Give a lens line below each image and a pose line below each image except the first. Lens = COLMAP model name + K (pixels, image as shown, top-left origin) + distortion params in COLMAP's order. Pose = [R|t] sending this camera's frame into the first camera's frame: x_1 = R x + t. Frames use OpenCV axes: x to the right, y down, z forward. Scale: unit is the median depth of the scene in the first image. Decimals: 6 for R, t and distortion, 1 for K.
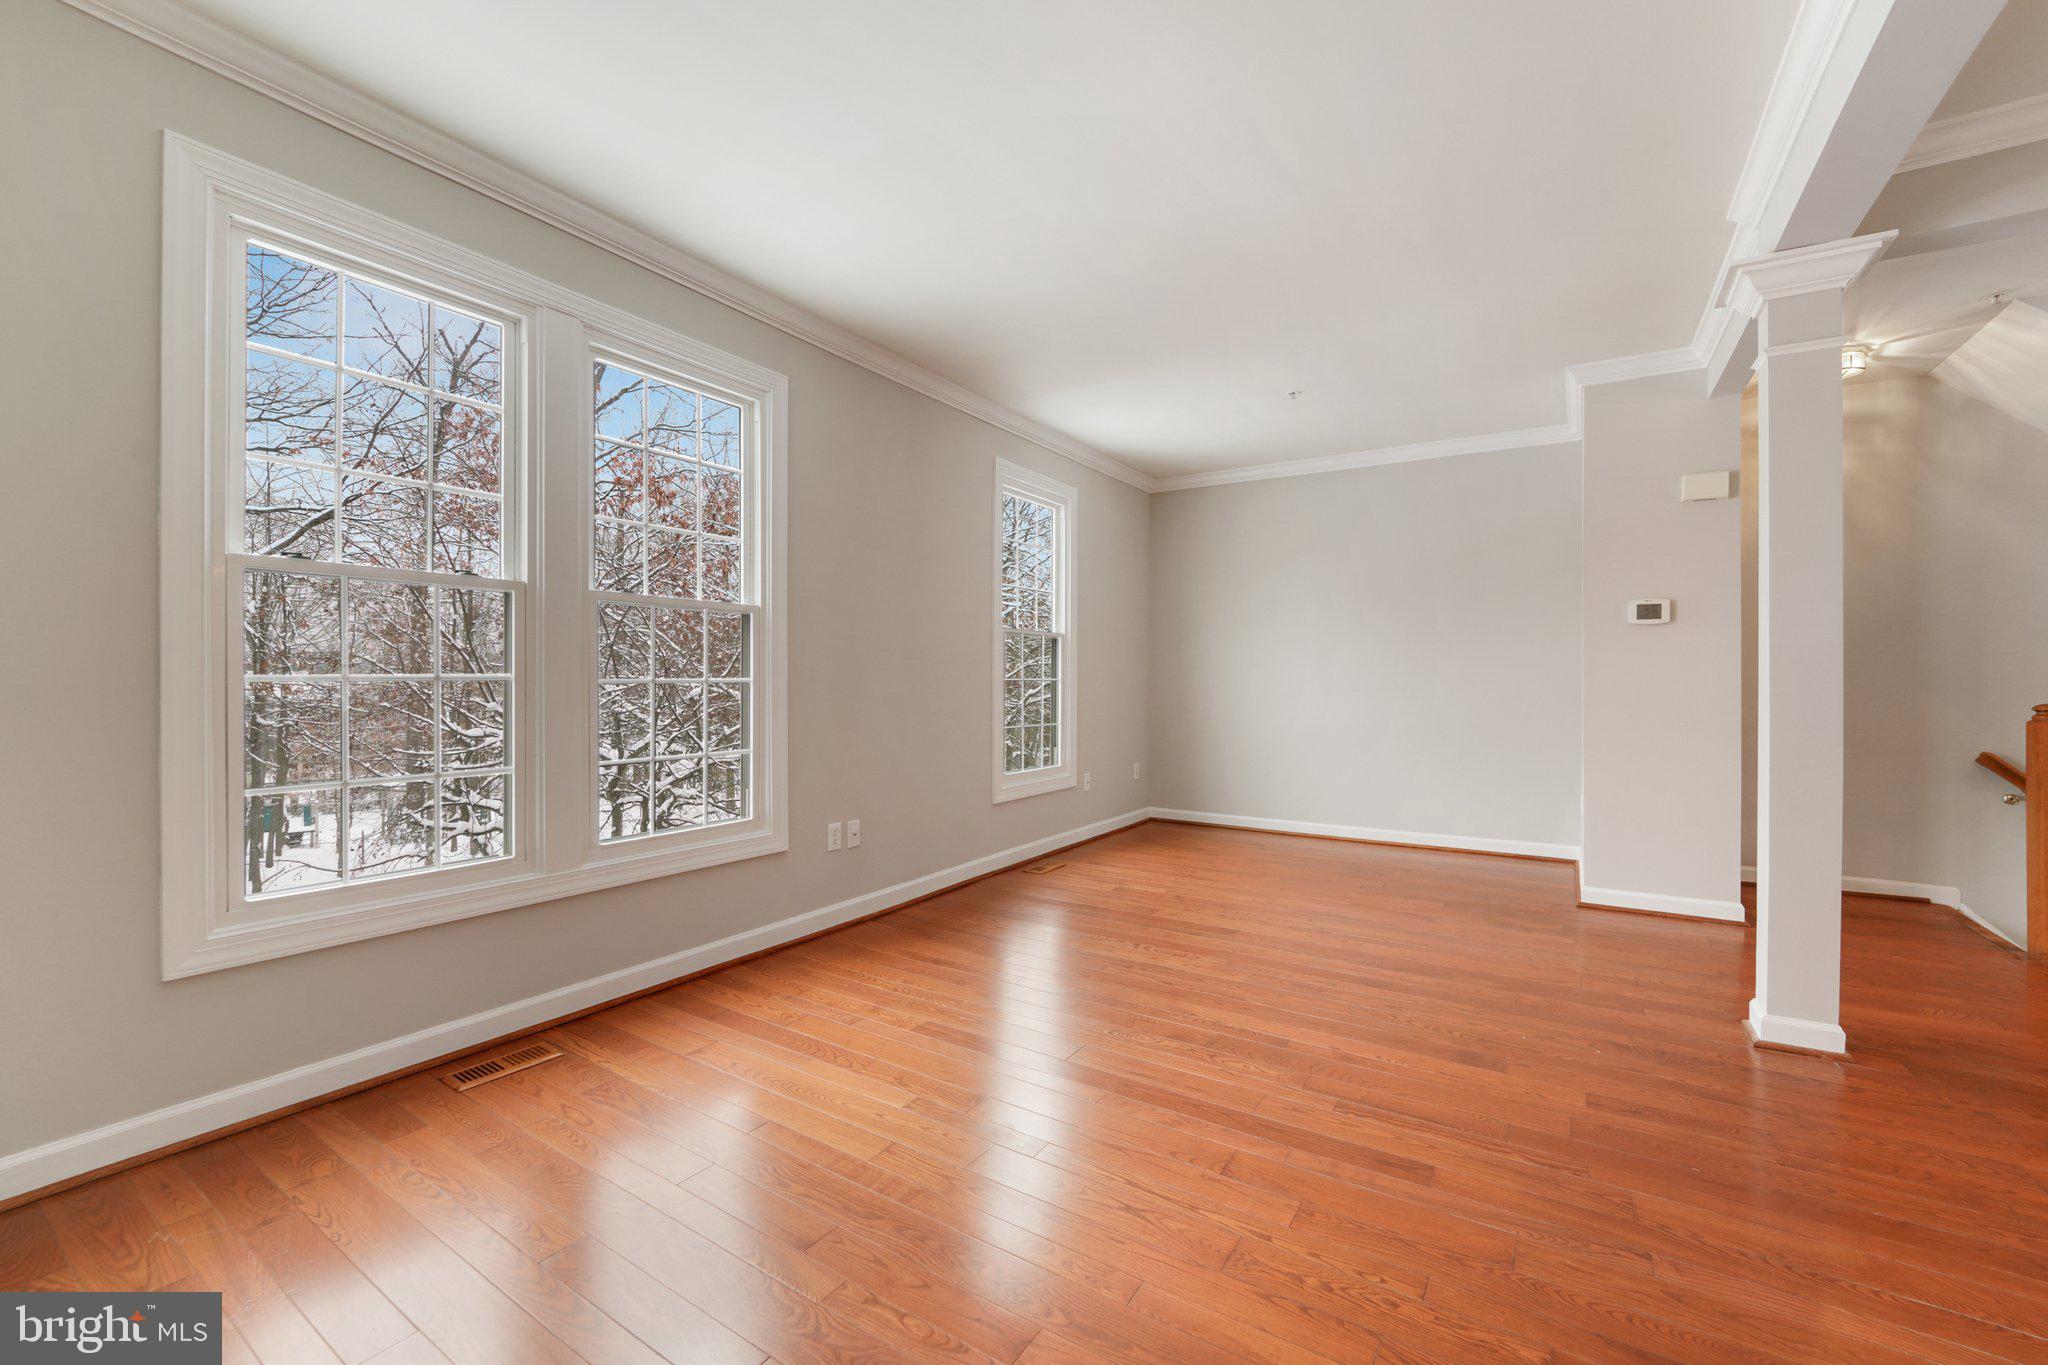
lens RADIAL K [[838.2, 0, 1018.1], [0, 838.2, 694.1], [0, 0, 1]] dist [-0.015250, -0.000560]
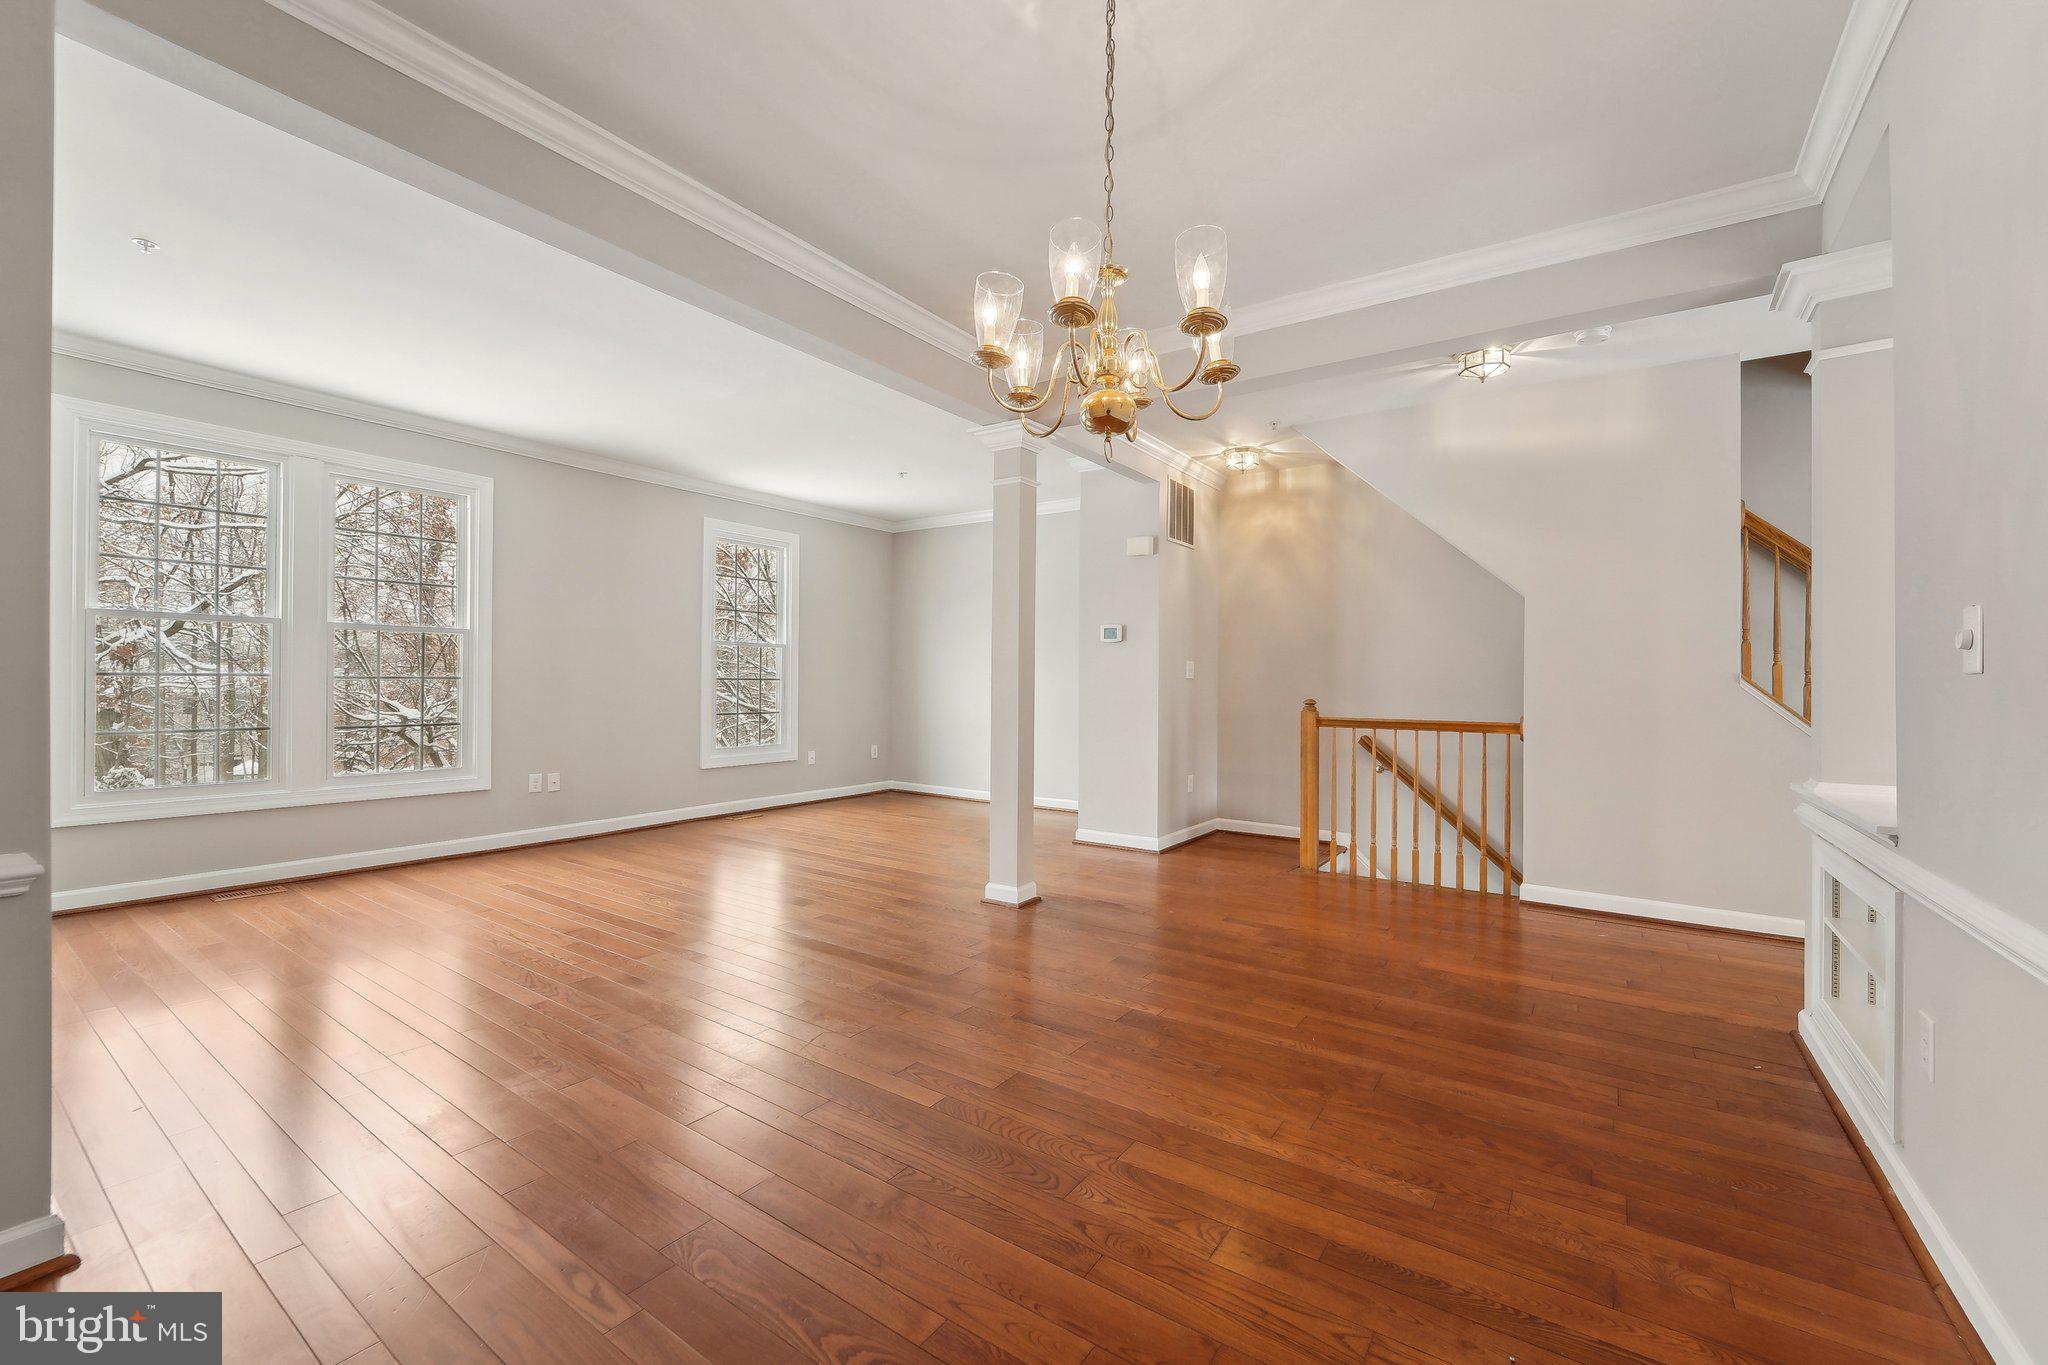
lens RADIAL K [[838.2, 0, 1019.8], [0, 838.2, 676.4], [0, 0, 1]] dist [-0.015250, -0.000560]
pose [[0.999748, 0.007940, -0.021013, 0.607798], [-0.008435, 0.999687, -0.023569, 0.009185], [0.020819, 0.023740, 0.999501, -0.415228]]
